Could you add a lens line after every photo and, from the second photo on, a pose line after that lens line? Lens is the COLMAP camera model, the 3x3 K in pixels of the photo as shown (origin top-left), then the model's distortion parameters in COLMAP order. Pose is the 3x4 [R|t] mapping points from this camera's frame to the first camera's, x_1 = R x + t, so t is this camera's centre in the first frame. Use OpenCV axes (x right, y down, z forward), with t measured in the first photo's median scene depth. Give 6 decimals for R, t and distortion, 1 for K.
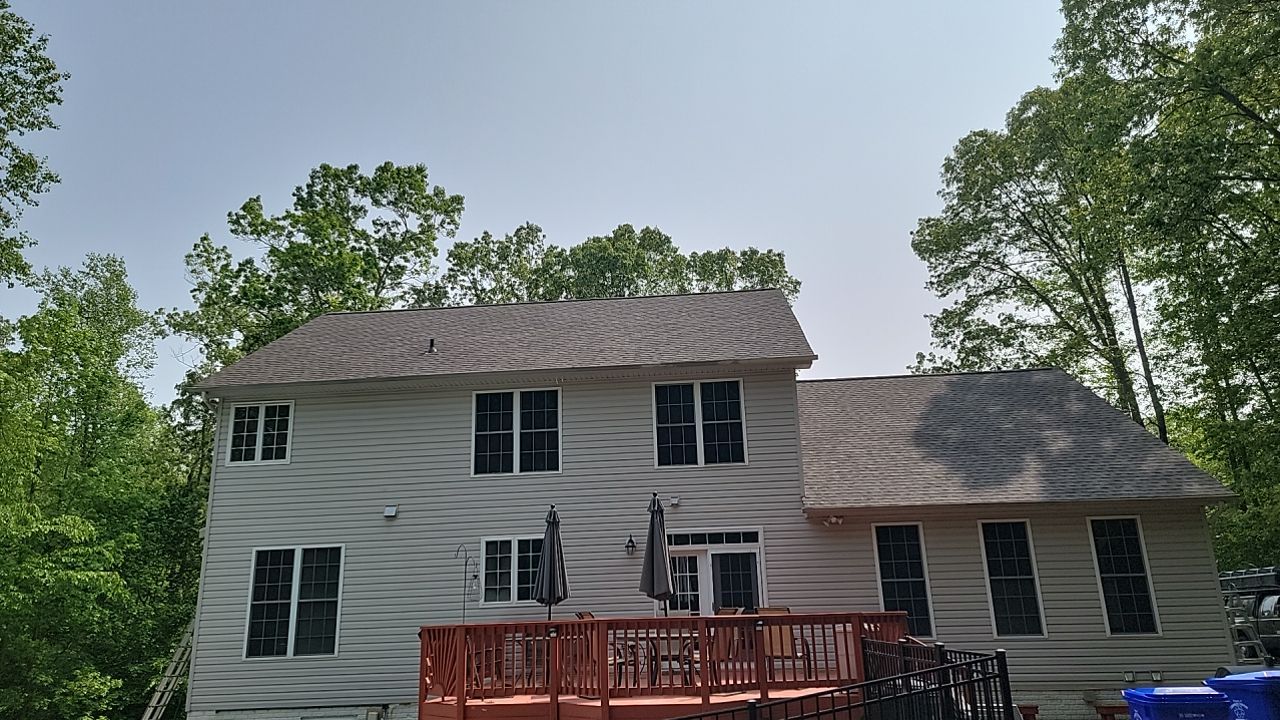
lens RADIAL K [[884.2, 0, 641.4], [0, 884.2, 361.3], [0, 0, 1]] dist [0.113806, -0.127854]
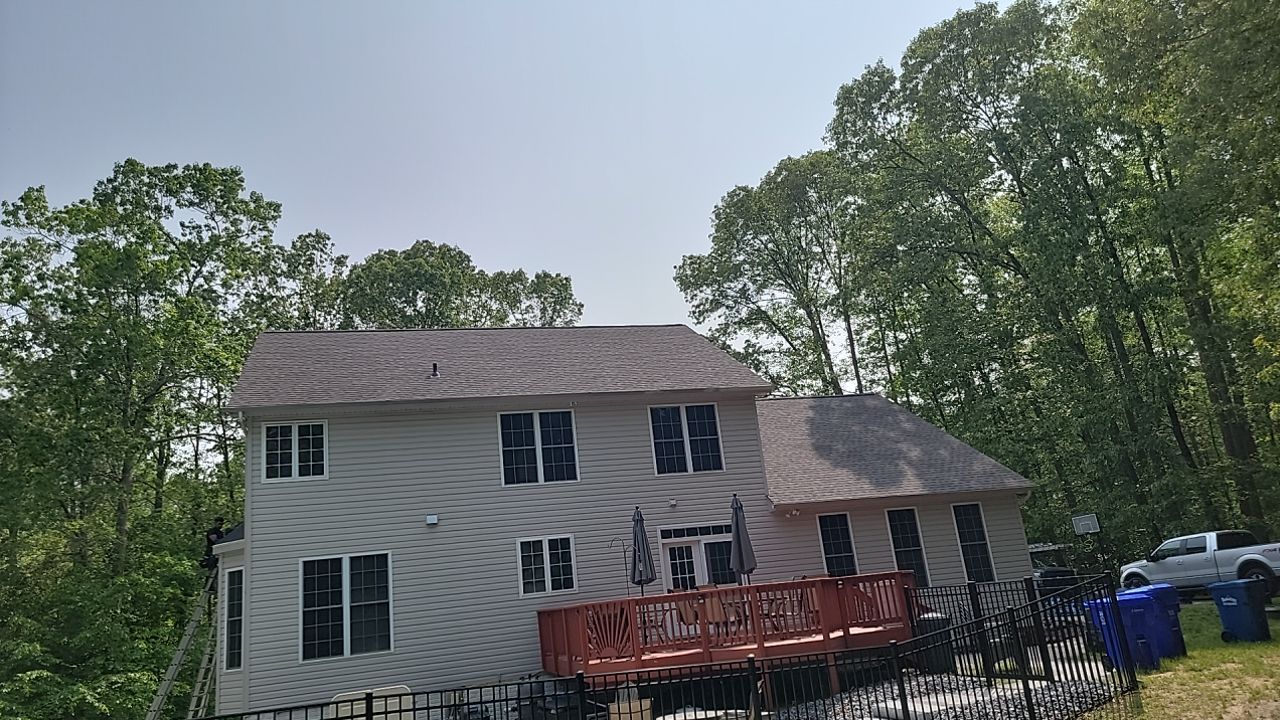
lens RADIAL K [[884.2, 0, 641.4], [0, 884.2, 361.3], [0, 0, 1]] dist [0.113806, -0.127854]
pose [[0.936220, 0.024280, 0.350575, -0.431678], [-0.020848, 0.999691, -0.013560, -0.020895], [-0.350796, 0.005386, 0.936436, -0.141627]]
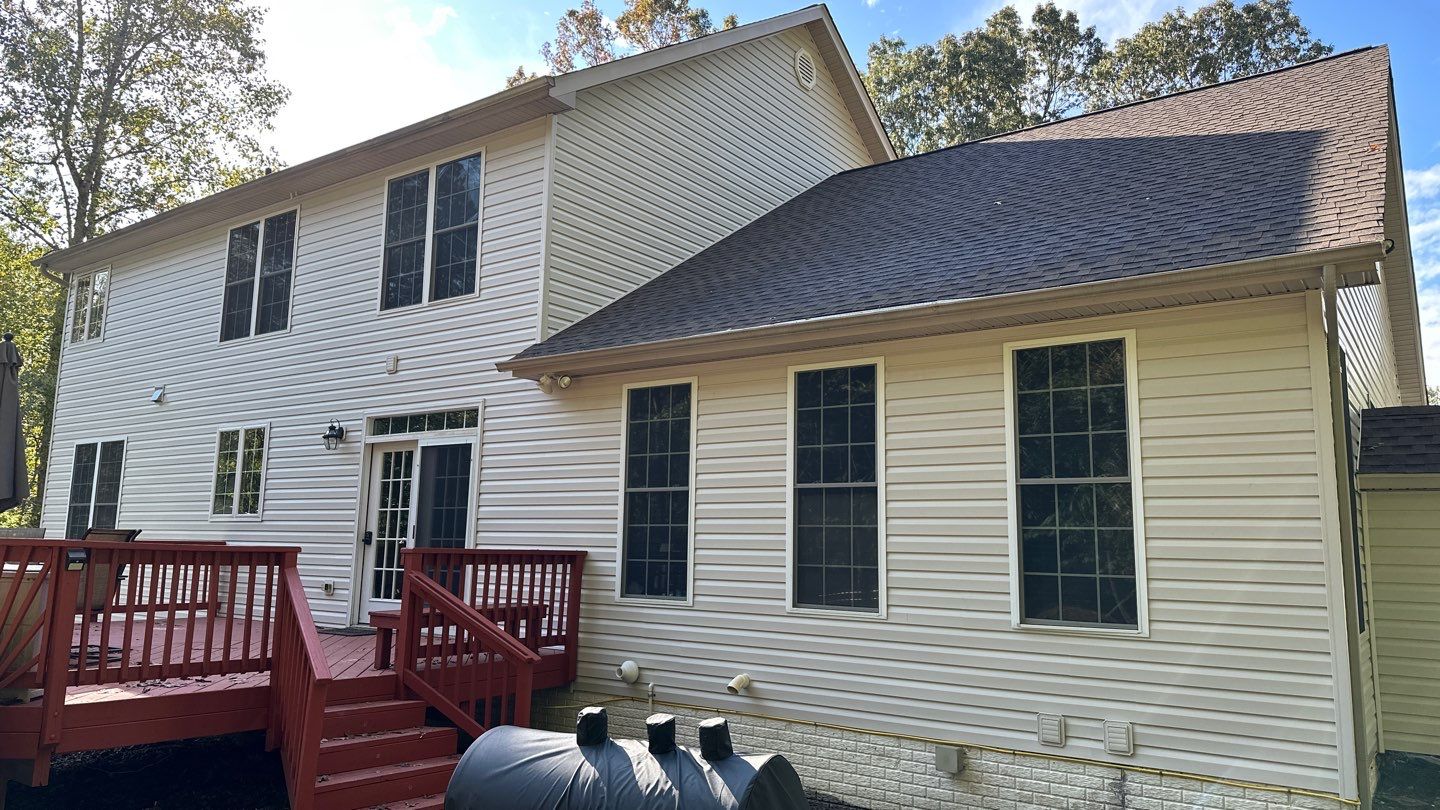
lens RADIAL K [[1042.9, 0, 692.6], [0, 1042.9, 410.5], [0, 0, 1]] dist [0.114183, -0.197276]
pose [[0.842116, -0.024021, -0.538761, 0.589335], [0.093668, 0.990339, 0.102253, 0.131268], [0.531100, -0.136574, 0.836230, 0.485547]]
